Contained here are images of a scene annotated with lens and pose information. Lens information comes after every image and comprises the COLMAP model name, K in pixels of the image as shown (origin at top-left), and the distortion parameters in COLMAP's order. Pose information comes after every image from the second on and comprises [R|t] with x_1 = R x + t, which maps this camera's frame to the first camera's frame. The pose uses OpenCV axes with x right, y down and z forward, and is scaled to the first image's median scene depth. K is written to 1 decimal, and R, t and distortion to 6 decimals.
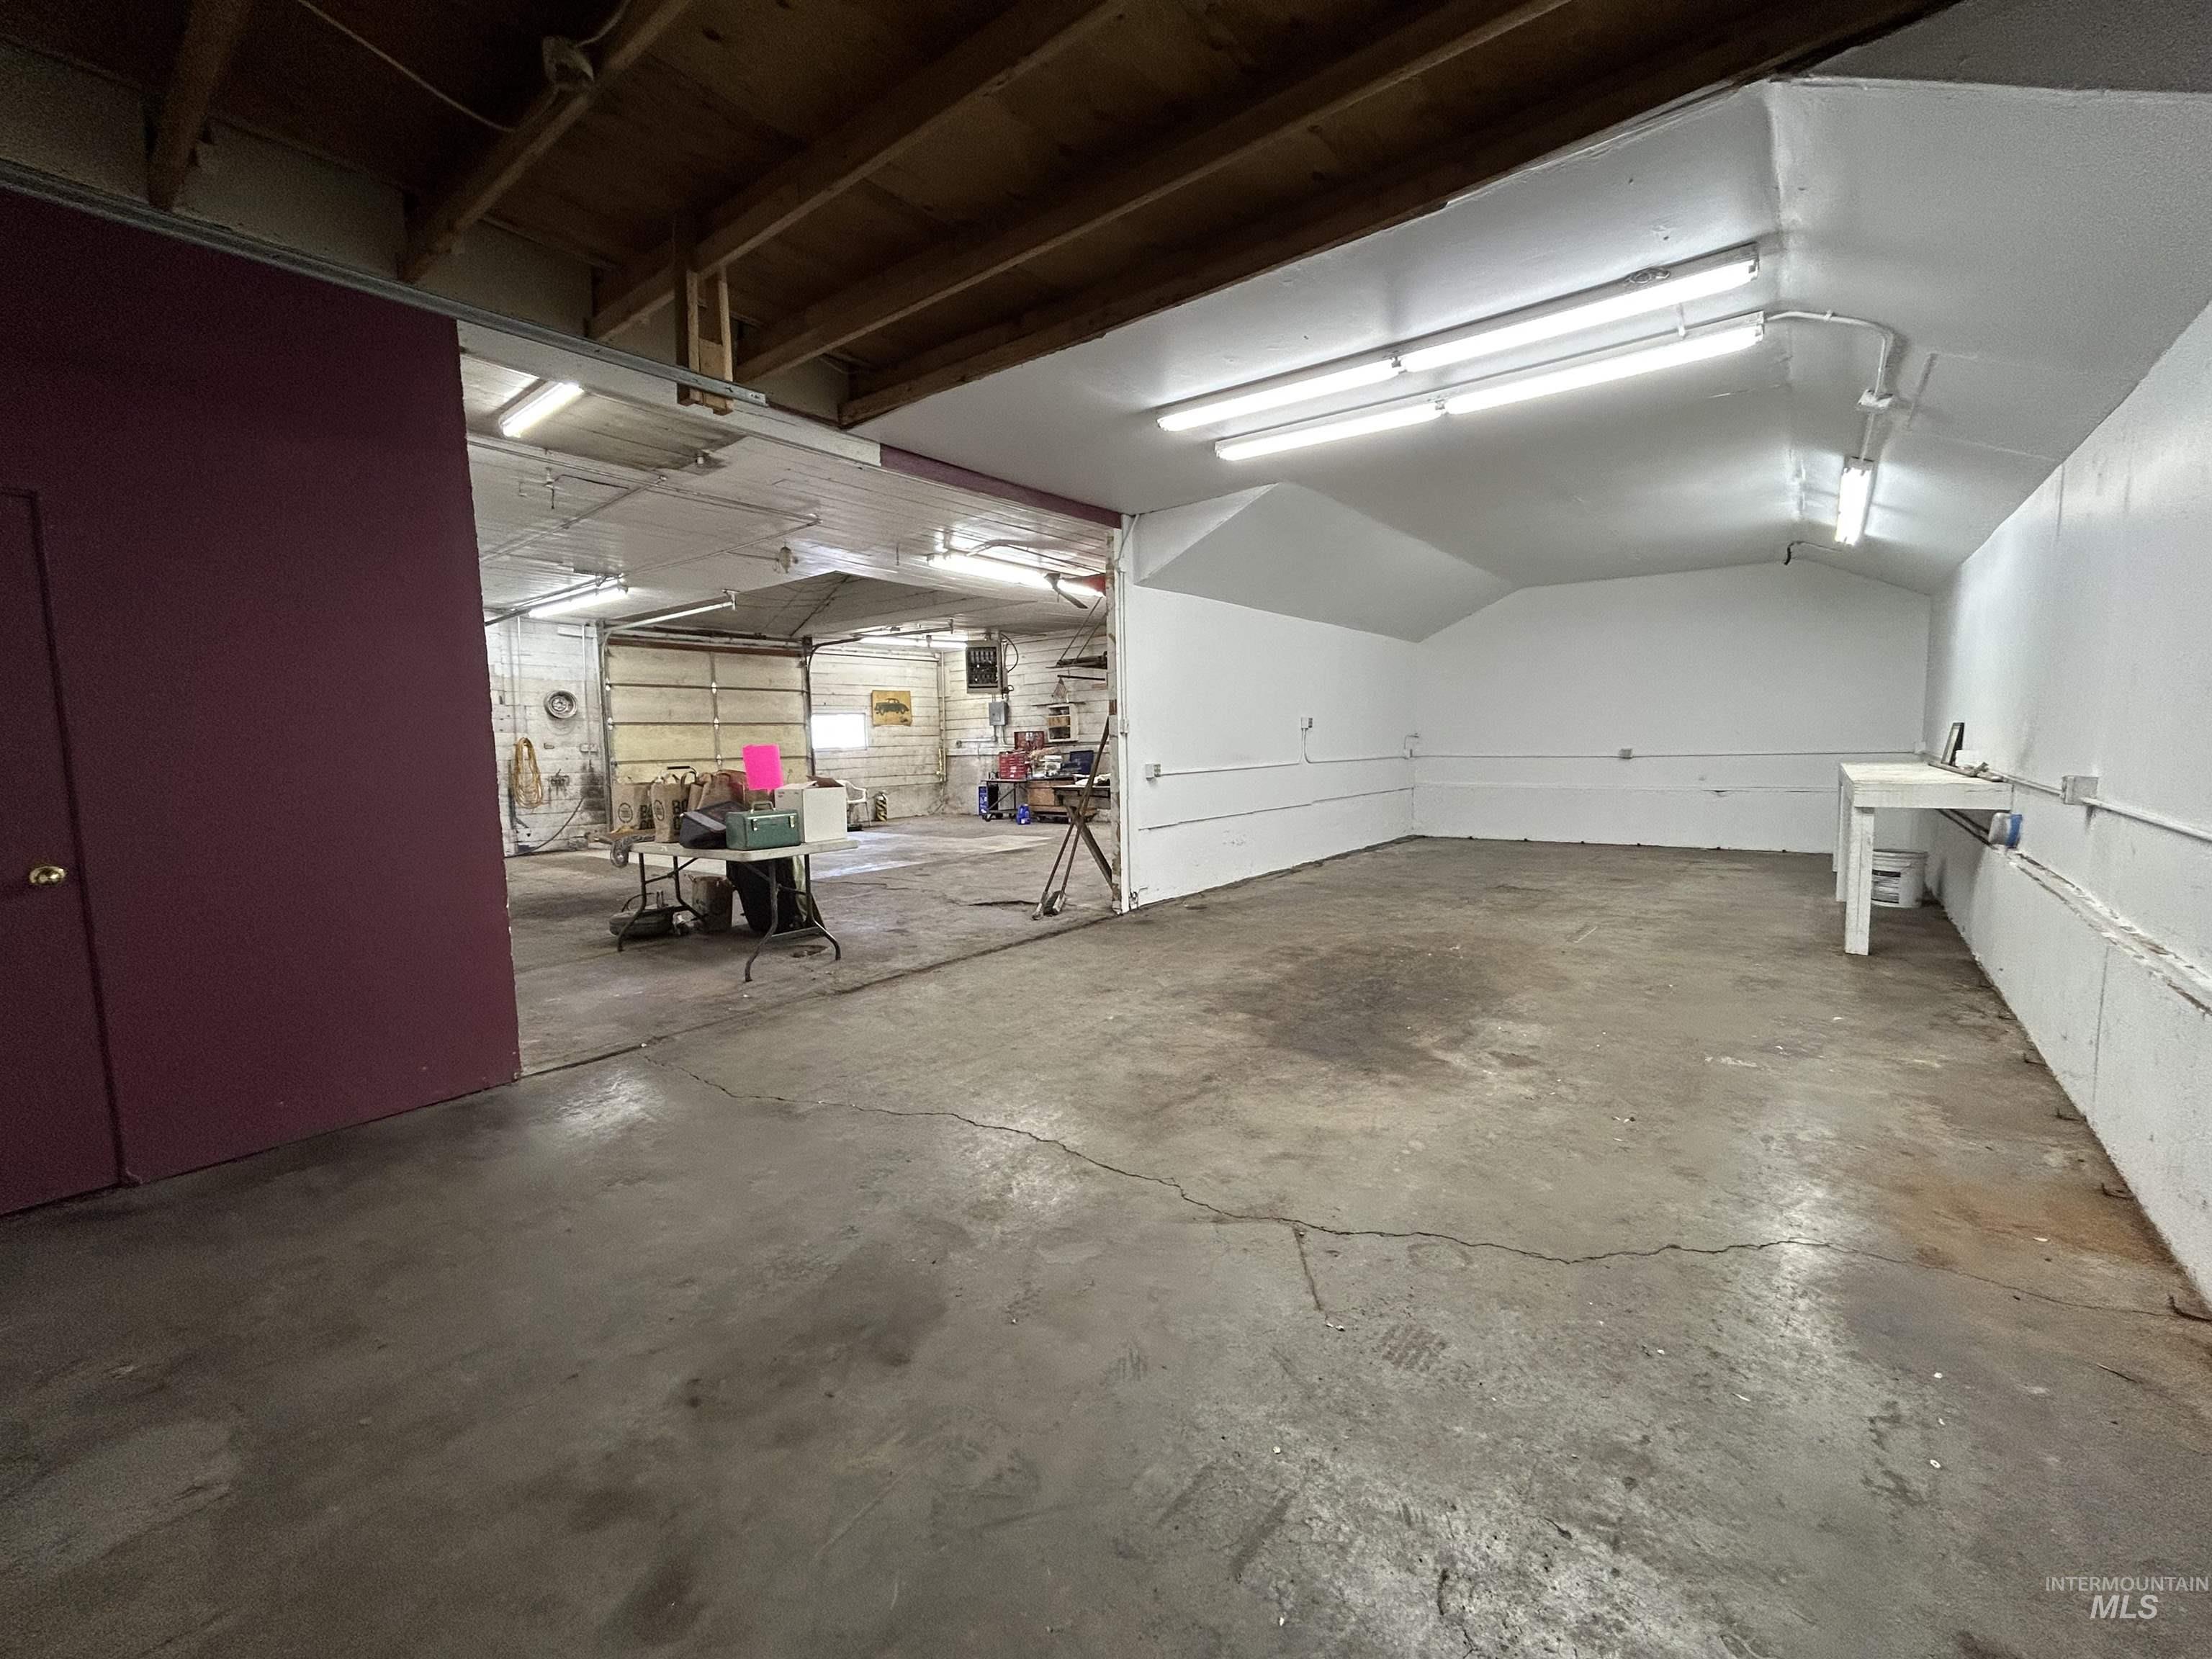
lens RADIAL K [[892.9, 0, 1104.9], [0, 892.9, 824.5], [0, 0, 1]] dist [-0.000540, -0.001400]
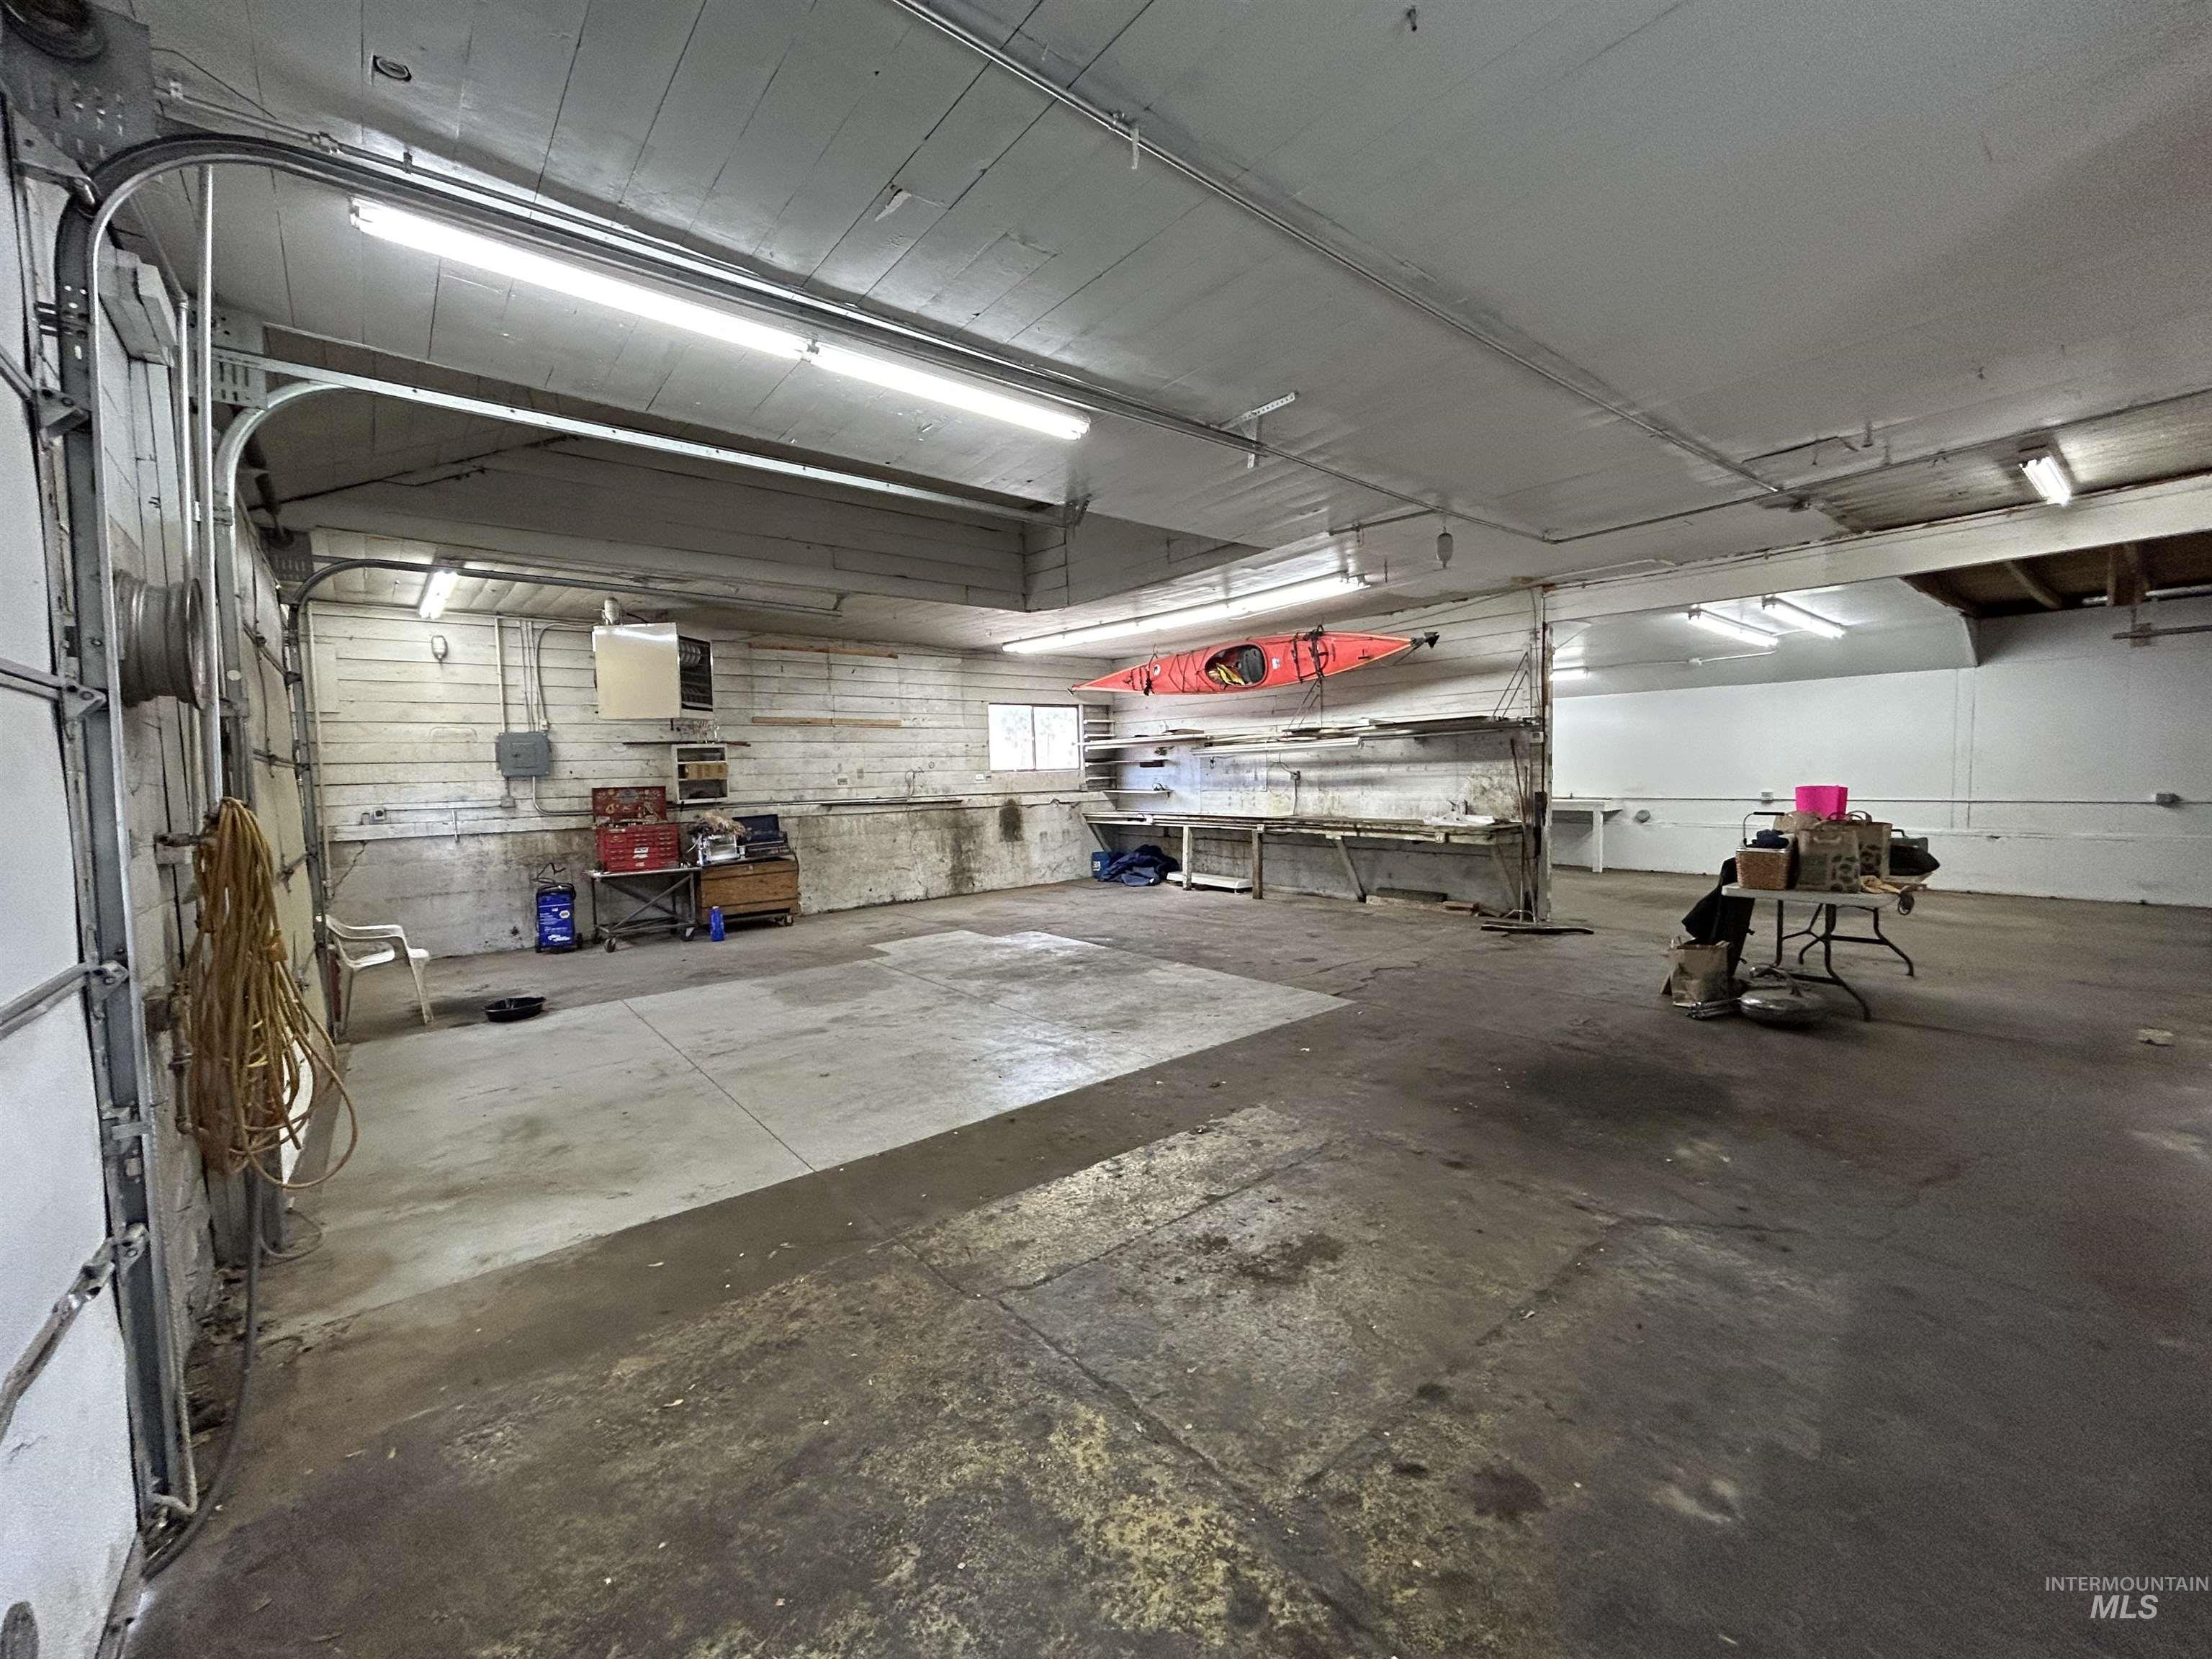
lens RADIAL K [[892.9, 0, 1106.4], [0, 892.9, 826.1], [0, 0, 1]] dist [-0.000540, -0.001400]
pose [[0.211047, -0.041839, 0.976580, -2.364460], [0.110437, 0.993707, 0.018706, -0.227768], [-0.971217, 0.103902, 0.214339, 2.338098]]
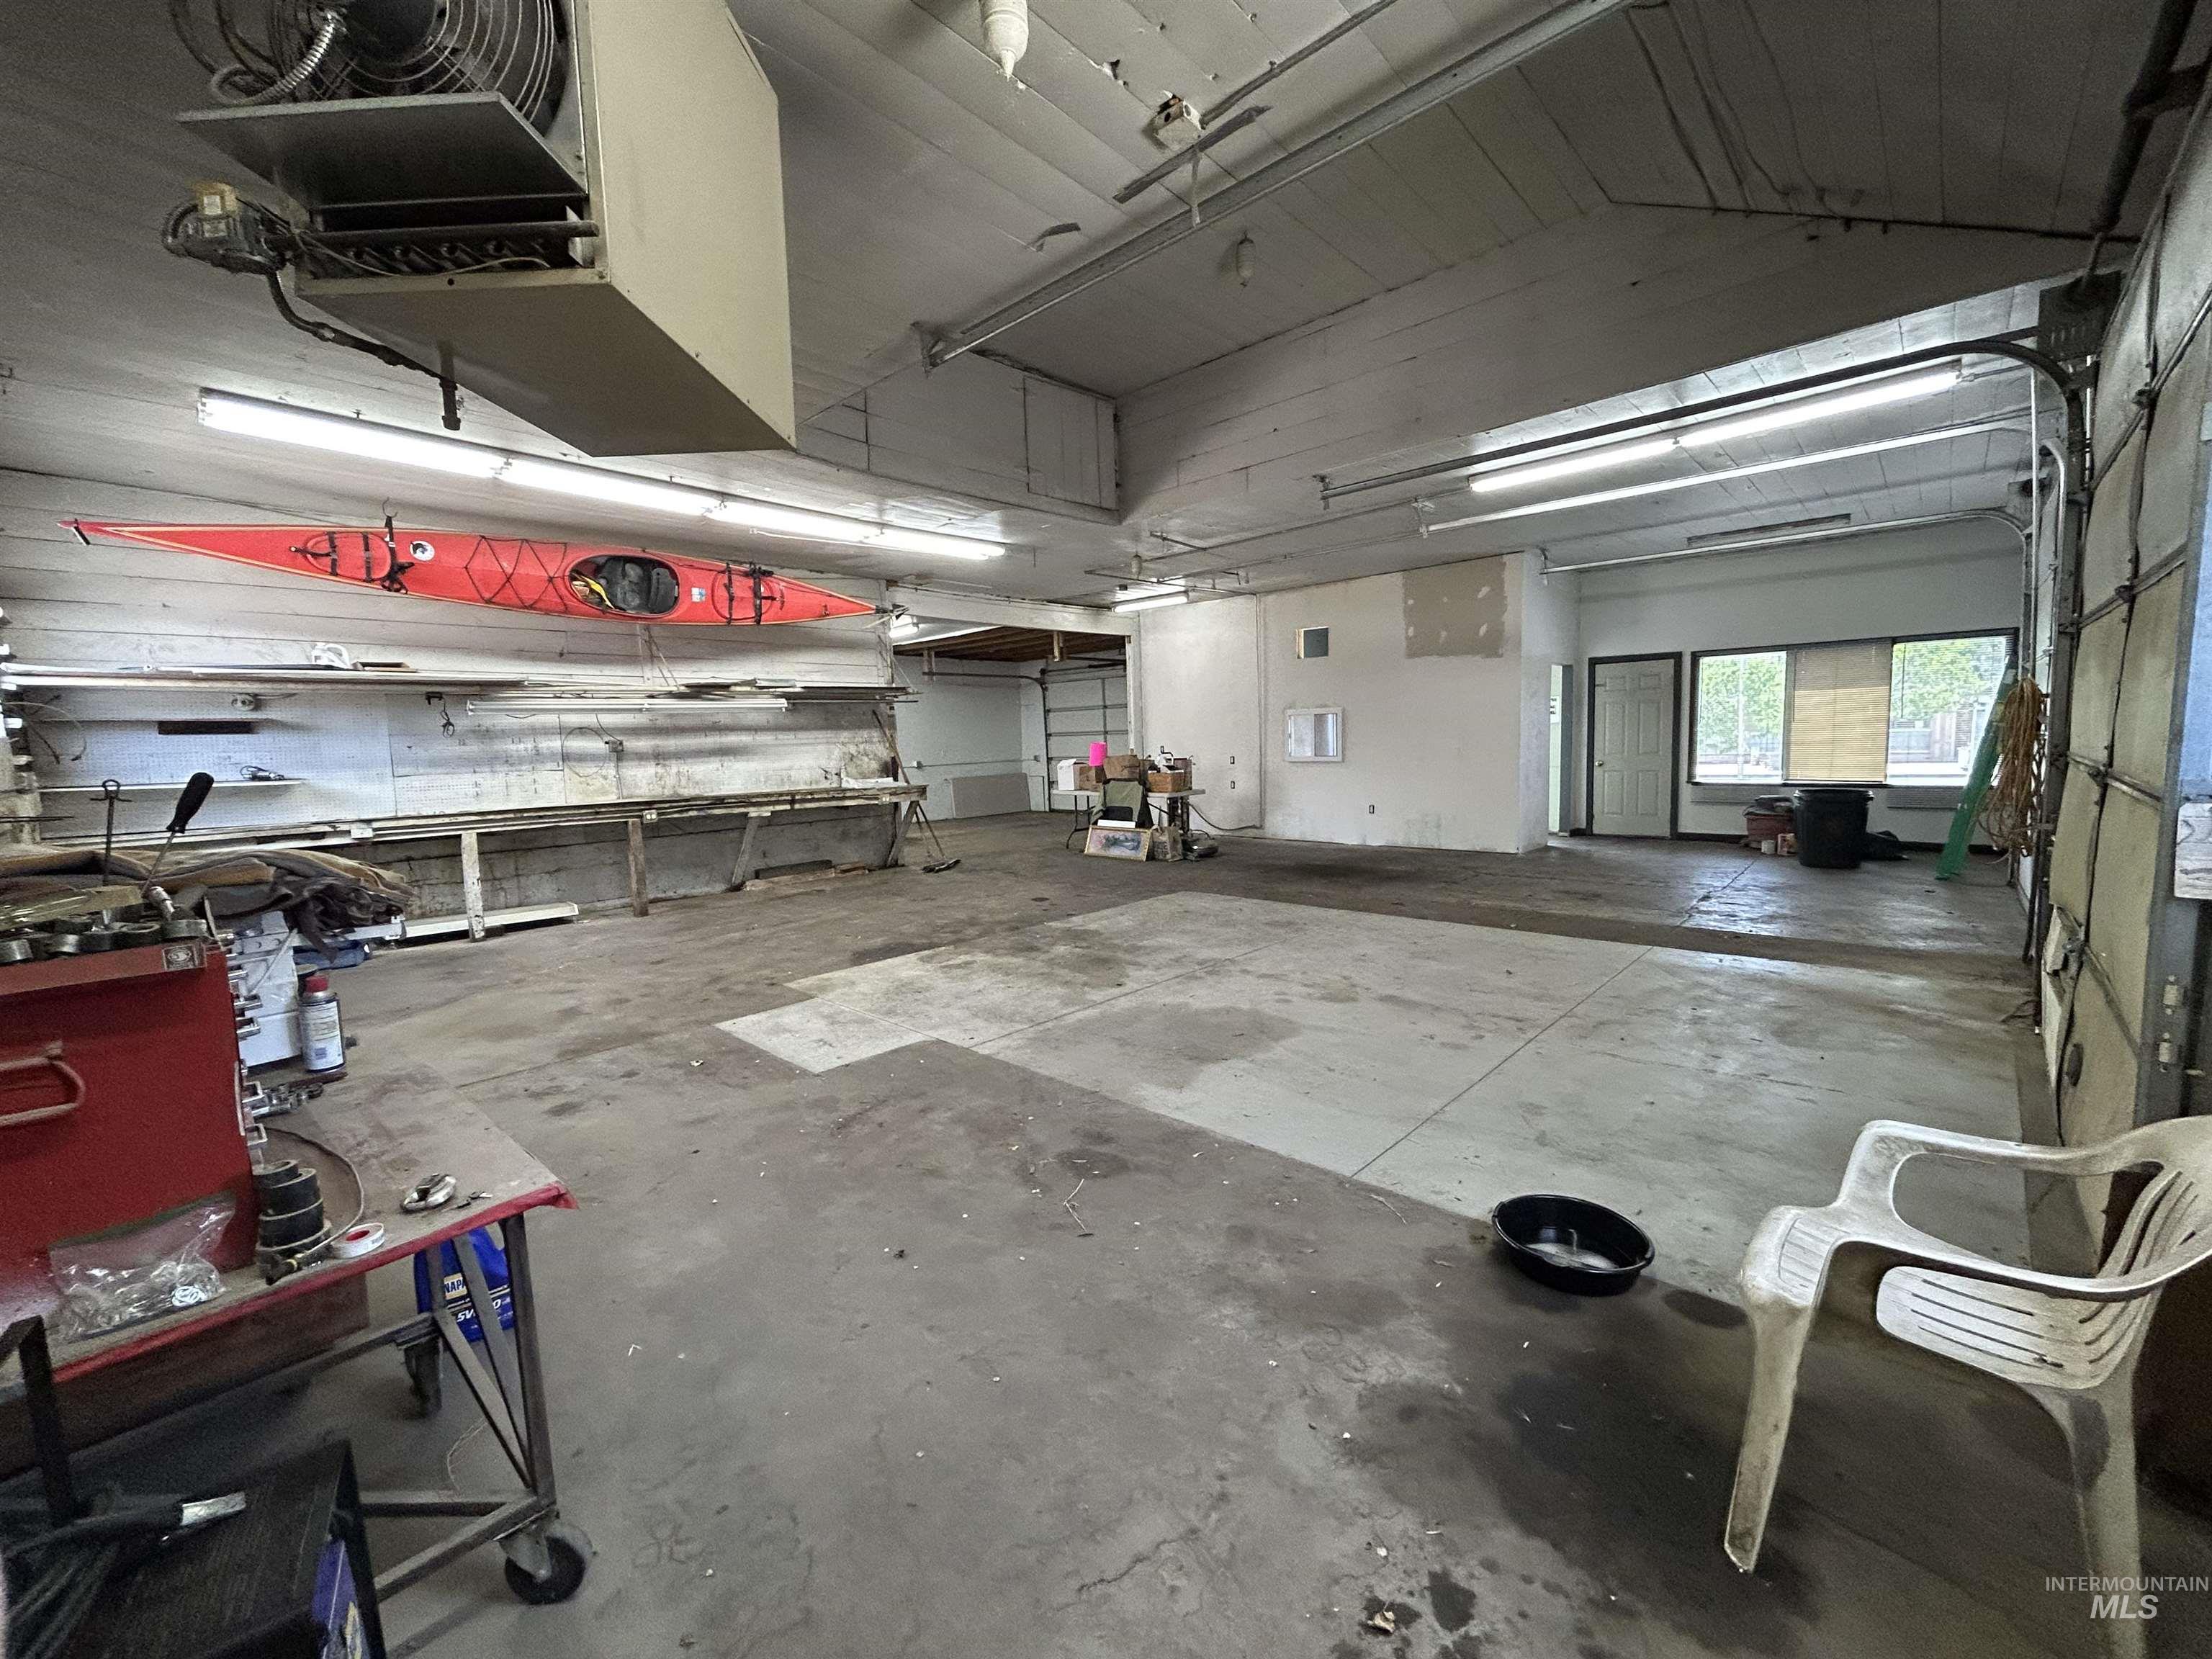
lens RADIAL K [[892.9, 0, 1108.4], [0, 892.9, 828.1], [0, 0, 1]] dist [-0.000540, -0.001400]
pose [[-0.994986, 0.046570, 0.088512, -0.803622], [0.062618, 0.980130, 0.188215, -0.398256], [-0.077988, 0.192814, -0.978131, 4.298208]]
